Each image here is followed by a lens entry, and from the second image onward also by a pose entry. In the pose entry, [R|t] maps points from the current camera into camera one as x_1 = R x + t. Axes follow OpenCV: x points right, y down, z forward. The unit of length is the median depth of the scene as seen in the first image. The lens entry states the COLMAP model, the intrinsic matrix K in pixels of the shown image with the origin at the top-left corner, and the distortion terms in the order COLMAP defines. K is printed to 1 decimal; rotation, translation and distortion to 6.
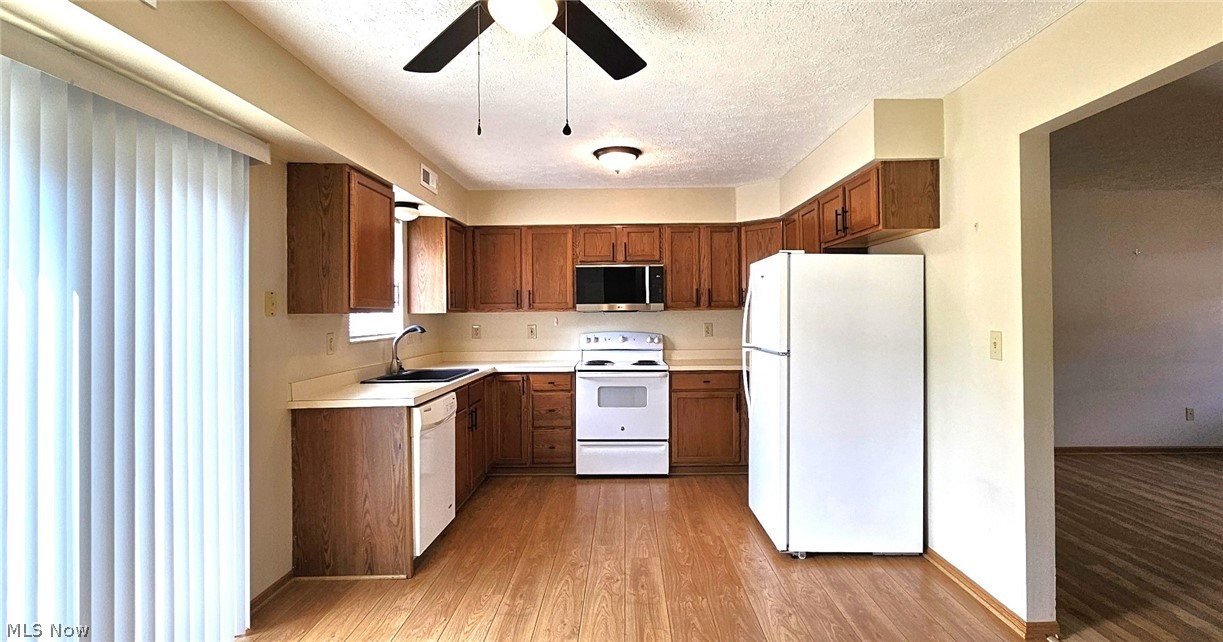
lens RADIAL K [[583.3, 0, 616.1], [0, 583.3, 315.7], [0, 0, 1]] dist [-0.001986, -0.000267]
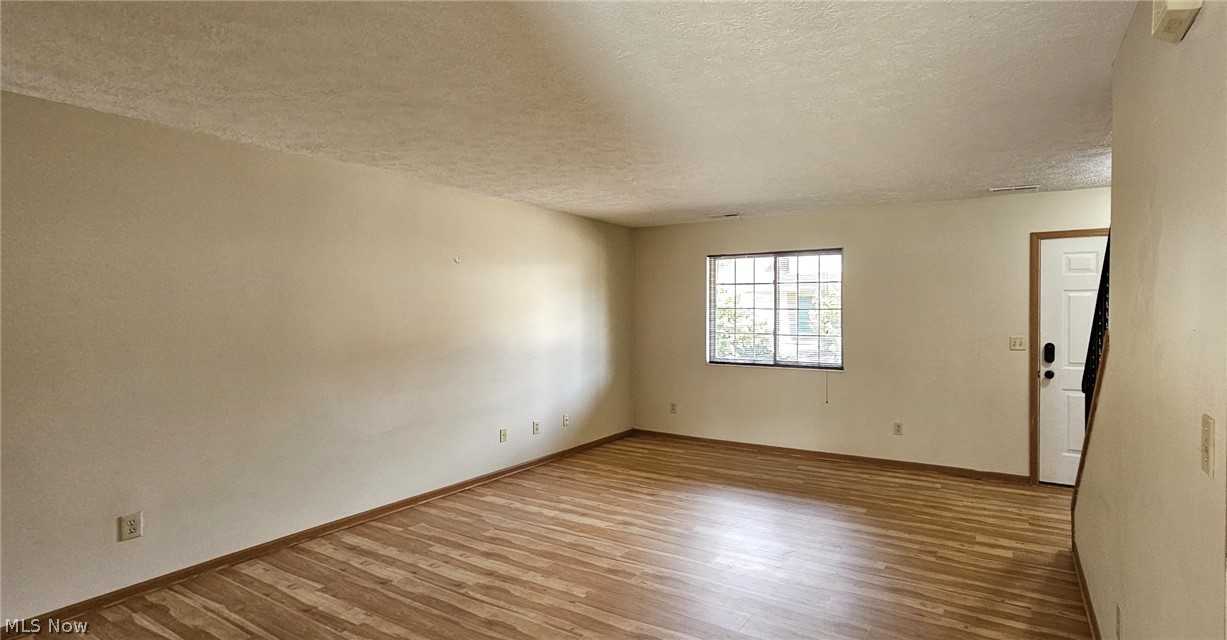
lens RADIAL K [[576.6, 0, 694.1], [0, 576.6, 315.8], [0, 0, 1]] dist [-0.002150, -0.000363]
pose [[0.467032, 0.001981, 0.884238, 0.443214], [-0.005085, 0.999987, 0.000446, -0.041036], [-0.884226, -0.004705, 0.467036, 0.423517]]
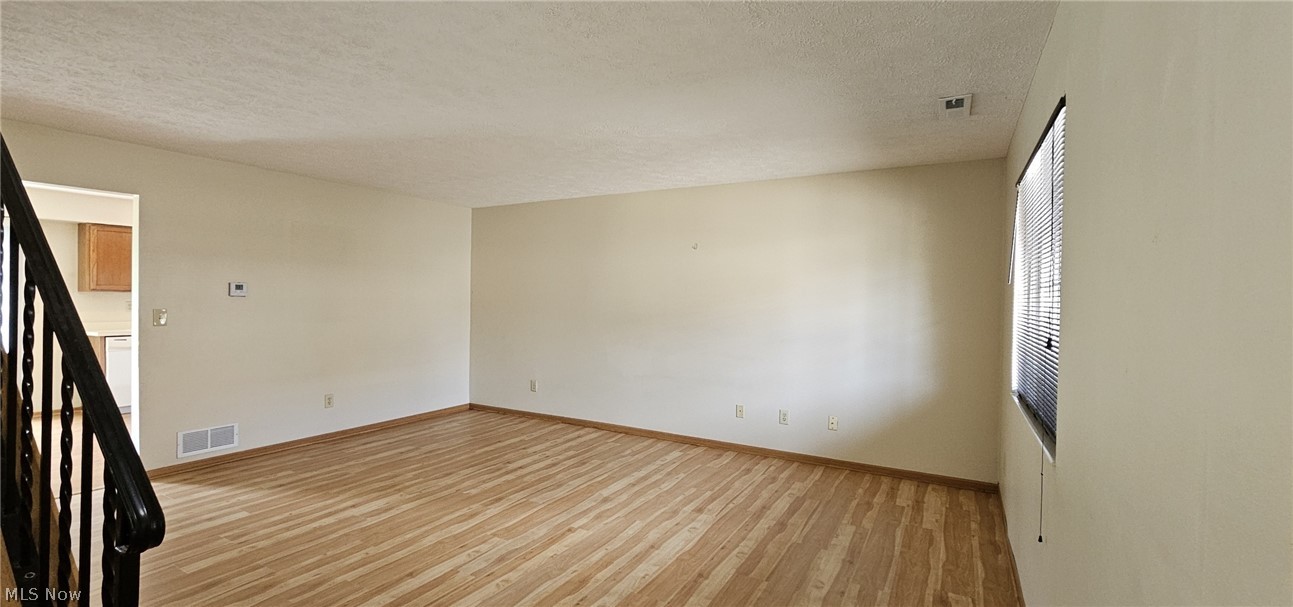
lens RADIAL K [[542.4, 0, 656.2], [0, 542.4, 298.5], [0, 0, 1]] dist [0.000094, -0.000040]
pose [[0.878998, 0.025527, -0.476142, 1.908782], [-0.023797, 0.999670, 0.009663, -0.039021], [0.476232, 0.002837, 0.879315, 0.191019]]
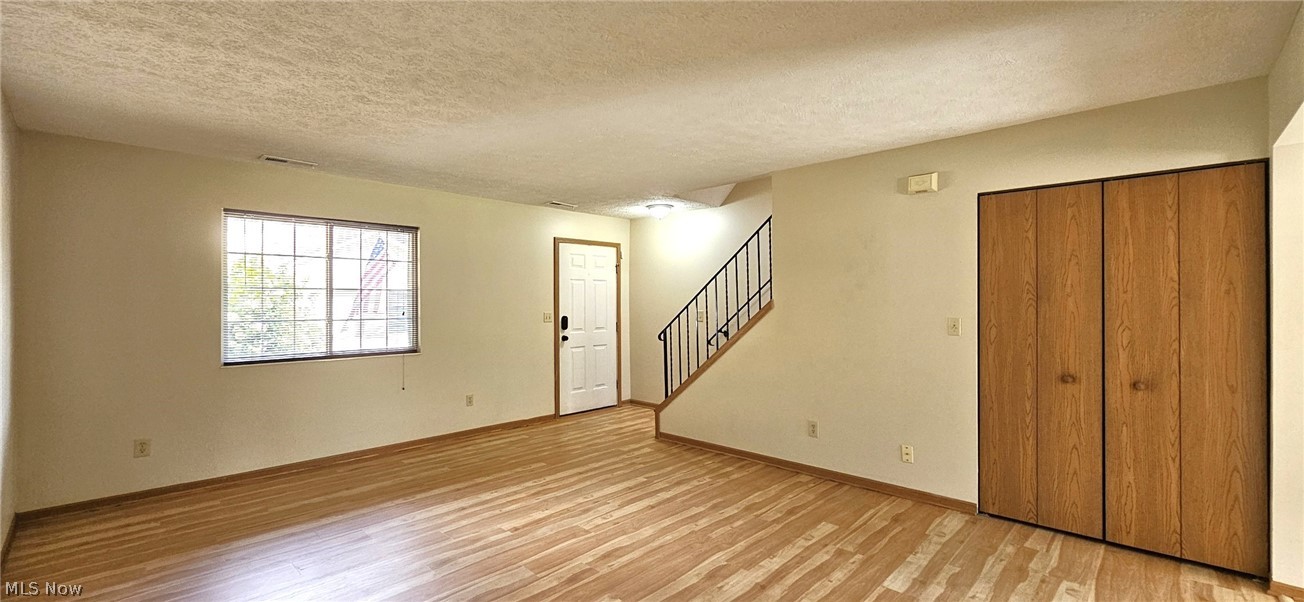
lens RADIAL K [[534.3, 0, 651.1], [0, 534.3, 301.3], [0, 0, 1]] dist [-0.000718, -0.000096]
pose [[-0.732375, 0.012356, 0.680790, 0.600500], [0.010067, 0.999923, -0.007318, -0.014591], [-0.680828, 0.001494, -0.732442, 1.402443]]
